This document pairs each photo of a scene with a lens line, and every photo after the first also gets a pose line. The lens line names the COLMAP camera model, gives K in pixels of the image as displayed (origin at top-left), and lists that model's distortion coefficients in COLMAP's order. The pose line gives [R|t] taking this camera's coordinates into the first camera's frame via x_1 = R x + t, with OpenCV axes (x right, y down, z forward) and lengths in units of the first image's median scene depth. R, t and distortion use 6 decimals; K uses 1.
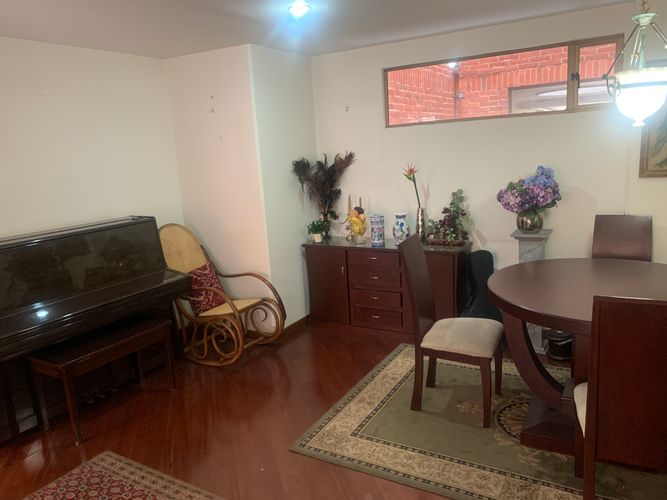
lens RADIAL K [[512.5, 0, 327.3], [0, 512.5, 253.9], [0, 0, 1]] dist [0.052411, -0.097449]
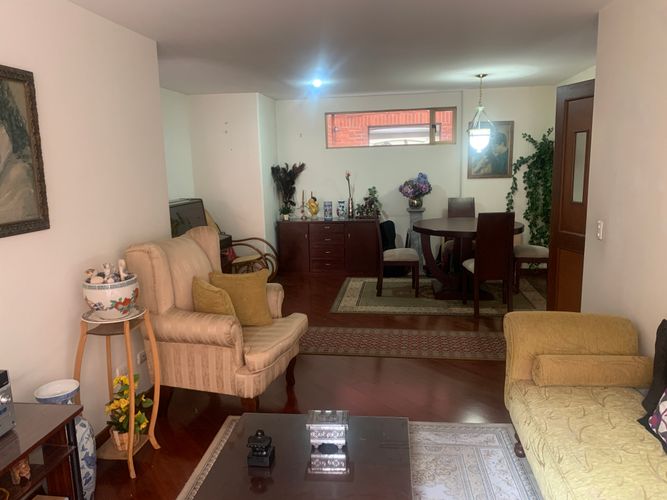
lens RADIAL K [[512.5, 0, 327.3], [0, 512.5, 253.9], [0, 0, 1]] dist [0.052411, -0.097449]
pose [[0.925252, -0.029513, 0.378202, -0.550483], [0.045918, 0.998352, -0.034429, 0.154850], [-0.376563, 0.049222, 0.925083, -0.525104]]
